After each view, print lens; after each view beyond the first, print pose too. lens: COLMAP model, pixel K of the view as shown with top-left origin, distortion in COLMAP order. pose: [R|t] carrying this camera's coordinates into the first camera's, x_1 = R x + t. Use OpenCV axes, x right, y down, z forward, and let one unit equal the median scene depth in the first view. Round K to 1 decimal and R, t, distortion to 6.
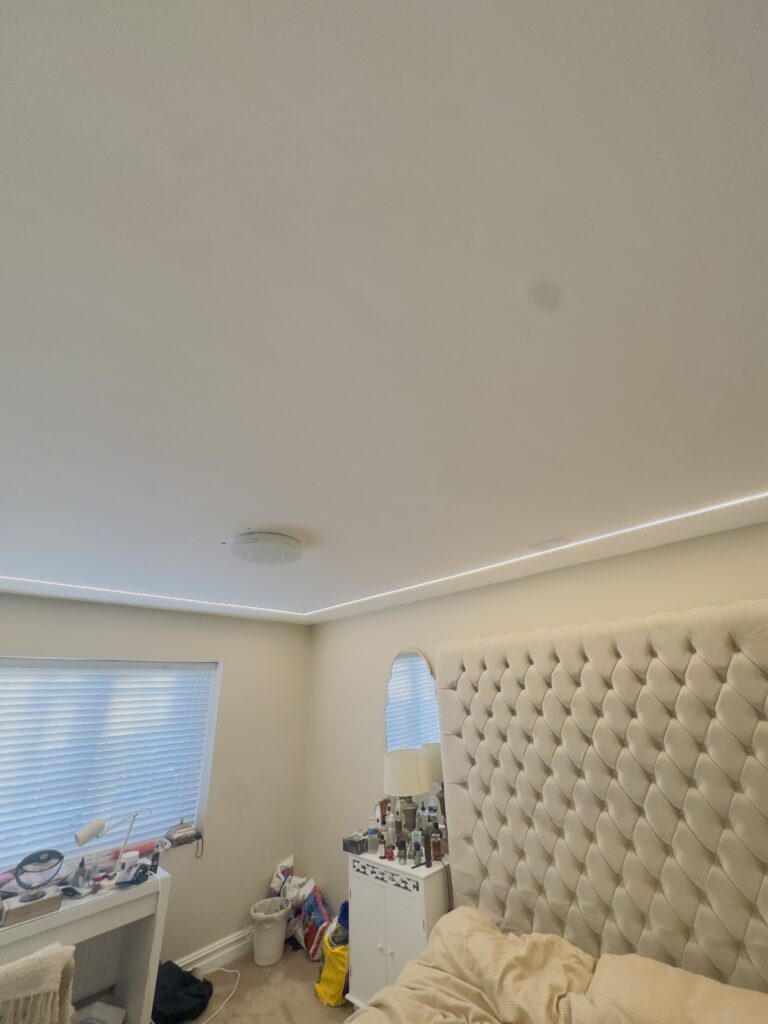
lens RADIAL K [[406.1, 0, 384.0], [0, 406.1, 512.0], [0, 0, 1]] dist [-0.000947, 0.000548]
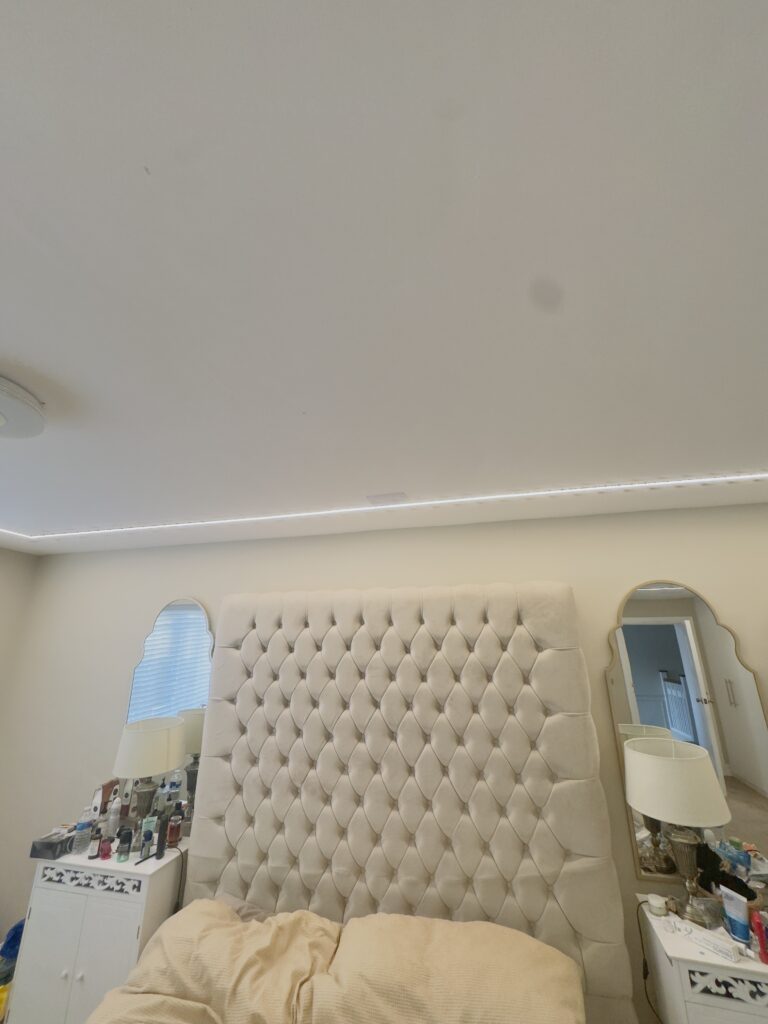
lens RADIAL K [[406.1, 0, 384.0], [0, 406.1, 512.0], [0, 0, 1]] dist [-0.000947, 0.000548]
pose [[0.857796, 0.192351, 0.476641, -0.028000], [-0.232468, 0.972256, 0.026008, 0.084671], [-0.458415, -0.133113, 0.878713, 0.194566]]
